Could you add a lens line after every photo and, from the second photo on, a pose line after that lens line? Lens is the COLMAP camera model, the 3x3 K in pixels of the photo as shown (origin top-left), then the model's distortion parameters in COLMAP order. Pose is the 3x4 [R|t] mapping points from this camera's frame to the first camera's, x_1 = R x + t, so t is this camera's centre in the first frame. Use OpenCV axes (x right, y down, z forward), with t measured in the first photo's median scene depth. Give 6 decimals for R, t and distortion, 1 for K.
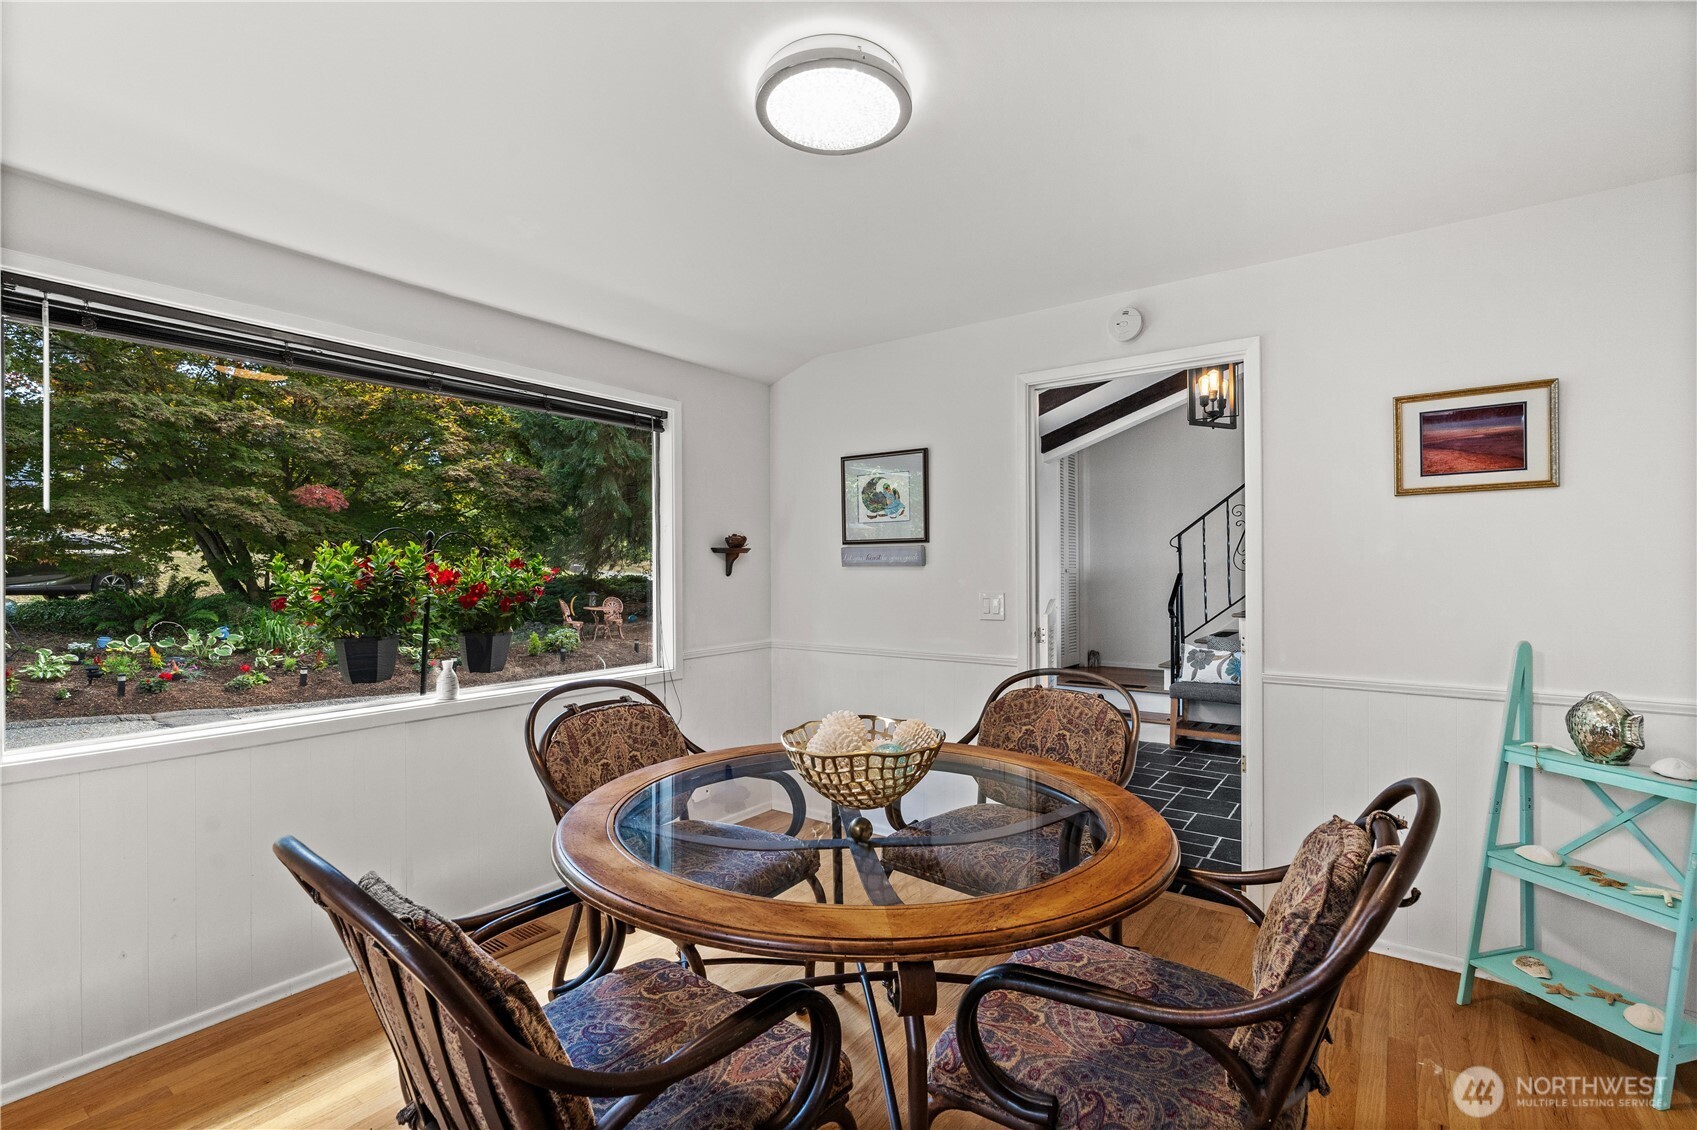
lens RADIAL K [[773.7, 0, 839.7], [0, 773.7, 567.6], [0, 0, 1]] dist [-0.005015, 0.002203]
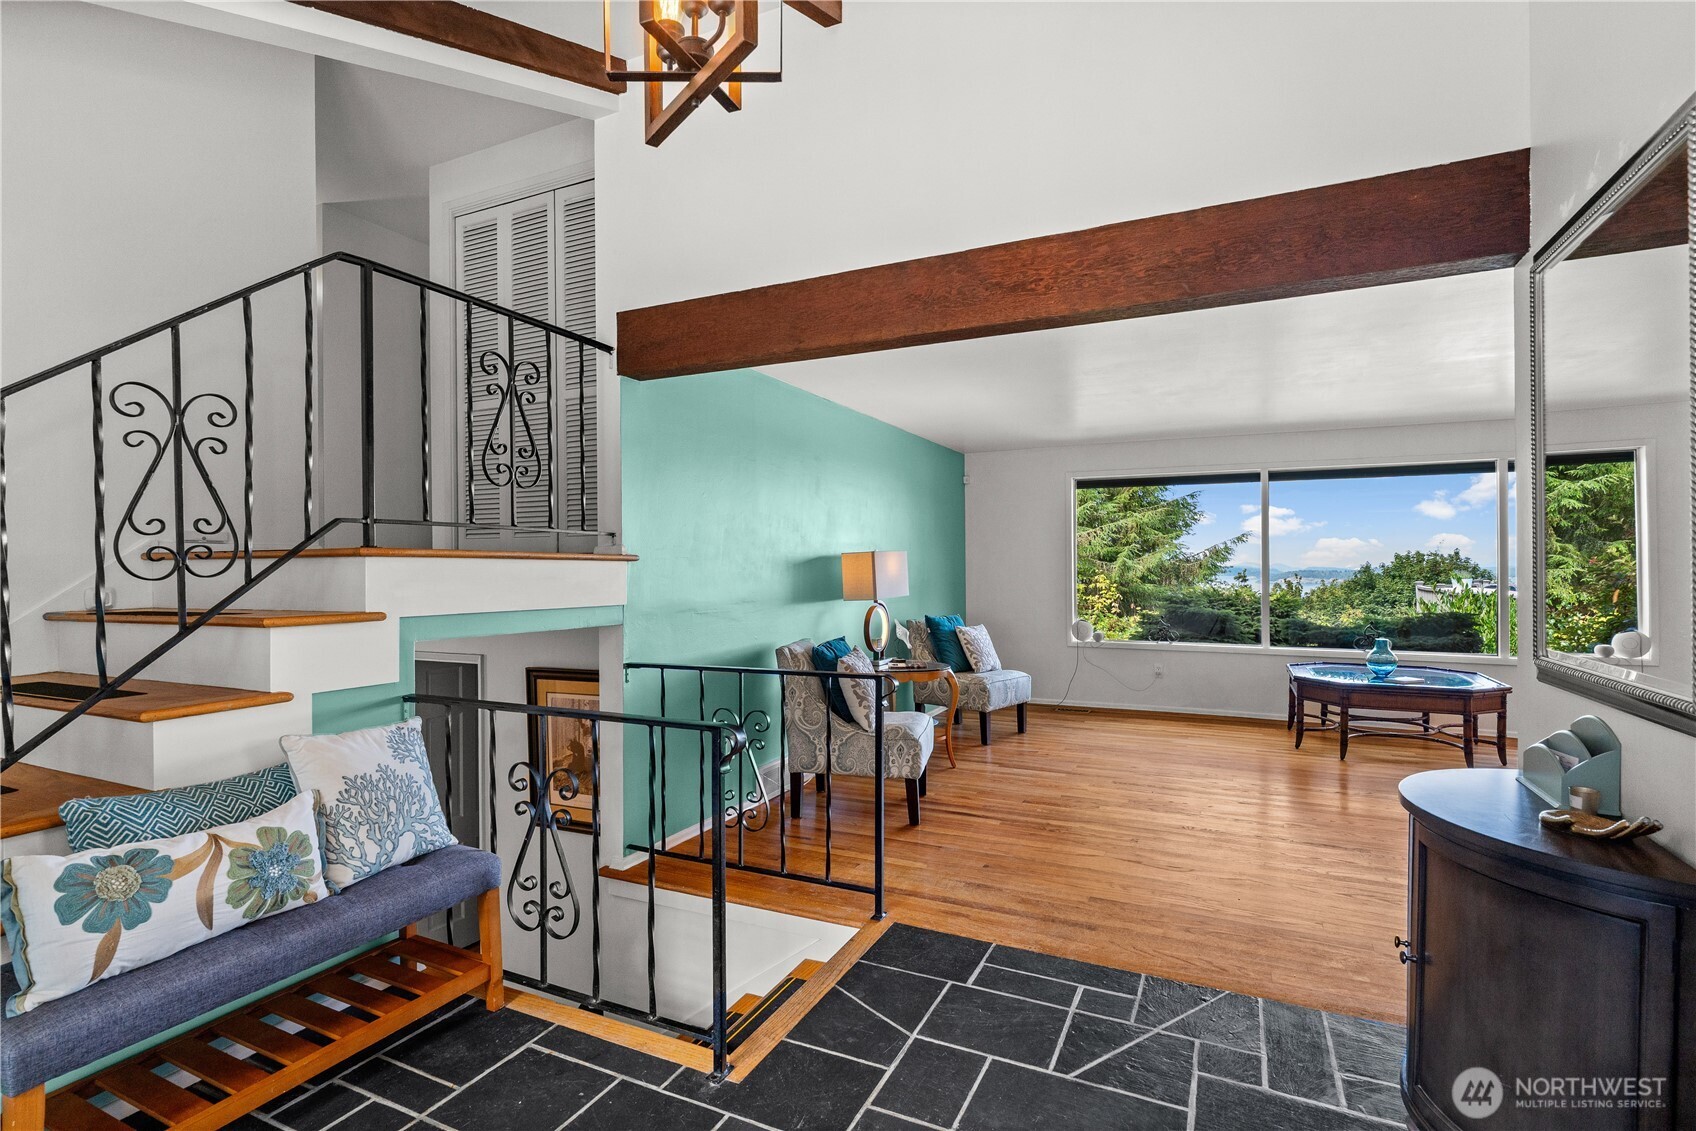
lens RADIAL K [[773.3, 0, 845.8], [0, 773.3, 571.0], [0, 0, 1]] dist [-0.005015, 0.002203]
pose [[-0.171477, 0.000005, 0.985188, 0.132567], [0.001304, 0.999999, 0.000222, 0.000309], [-0.985187, 0.001323, -0.171477, 0.745772]]
